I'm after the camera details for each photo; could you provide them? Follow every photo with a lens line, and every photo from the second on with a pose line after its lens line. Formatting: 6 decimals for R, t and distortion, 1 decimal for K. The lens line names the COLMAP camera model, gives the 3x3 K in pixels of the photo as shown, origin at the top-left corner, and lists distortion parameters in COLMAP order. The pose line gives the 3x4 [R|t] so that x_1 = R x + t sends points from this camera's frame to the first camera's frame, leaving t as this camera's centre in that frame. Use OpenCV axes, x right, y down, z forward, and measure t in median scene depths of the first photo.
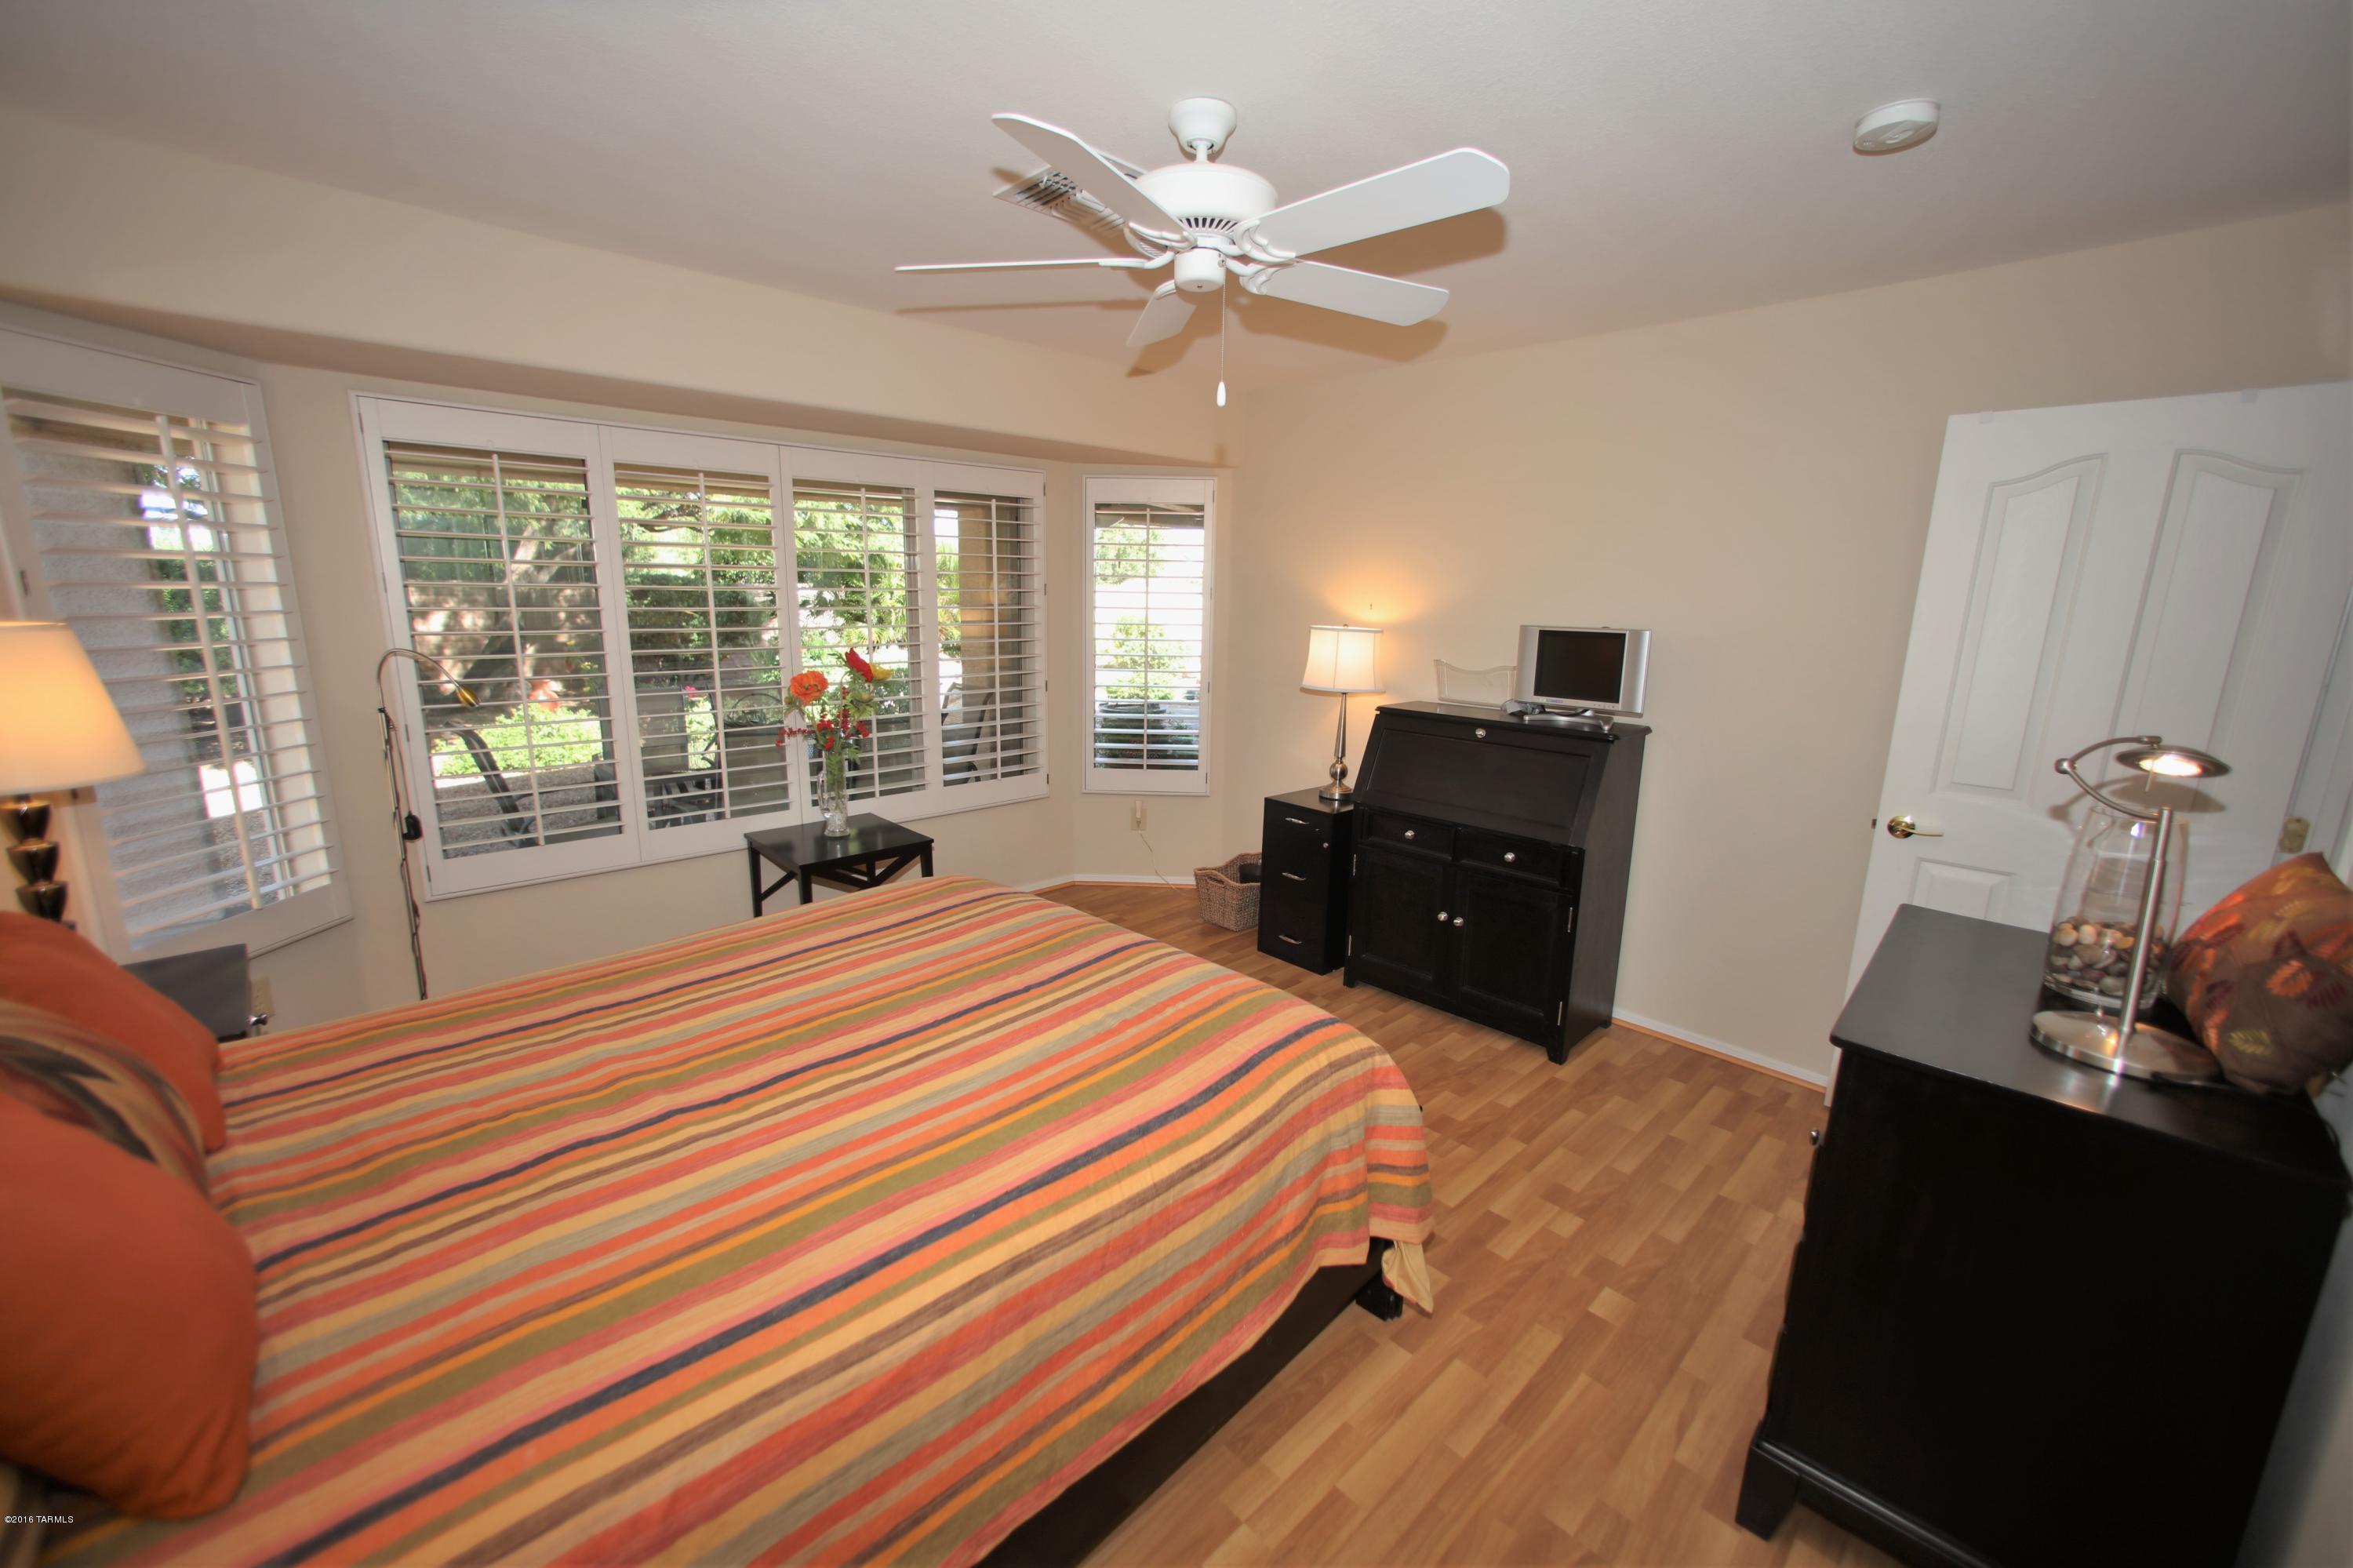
lens RADIAL K [[934.1, 0, 1180.3], [0, 934.1, 775.8], [0, 0, 1]] dist [-0.036728, 0.015908]
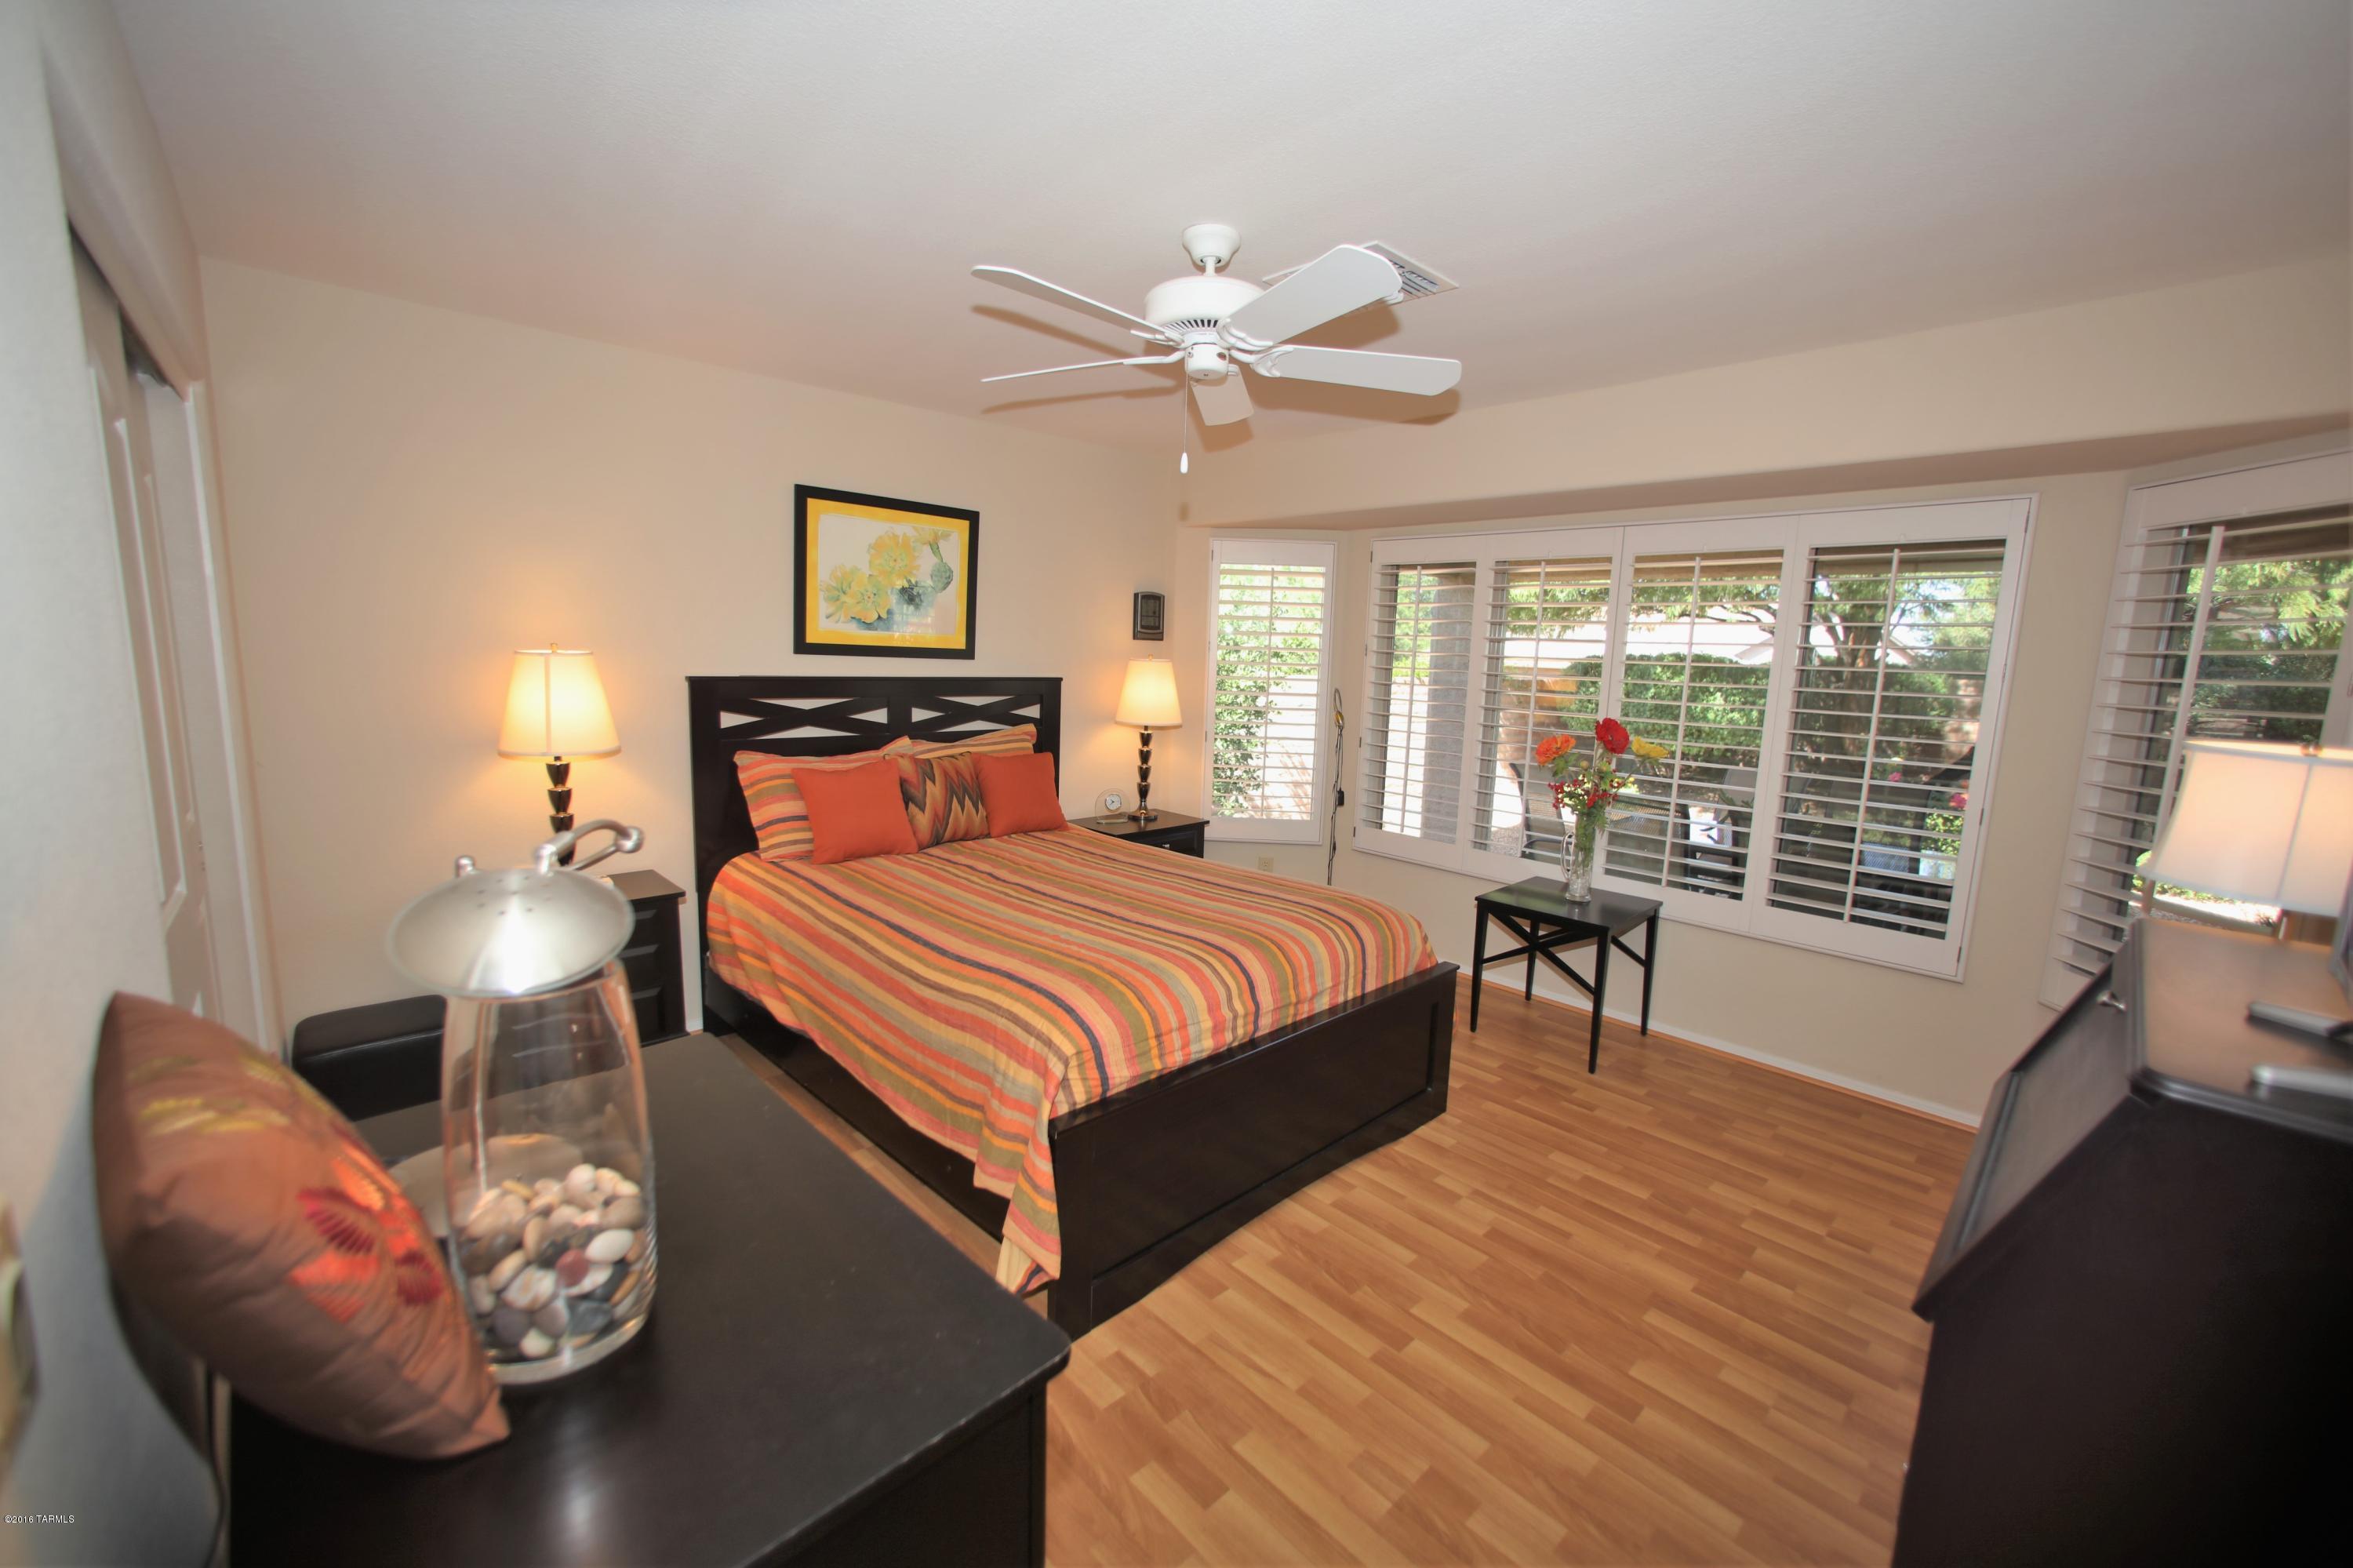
lens RADIAL K [[934.1, 0, 1180.3], [0, 934.1, 775.8], [0, 0, 1]] dist [-0.036728, 0.015908]
pose [[-0.010477, 0.122394, -0.992426, 1.251717], [-0.233219, 0.964810, 0.121450, -0.174189], [0.972368, 0.232725, 0.018436, 1.065911]]
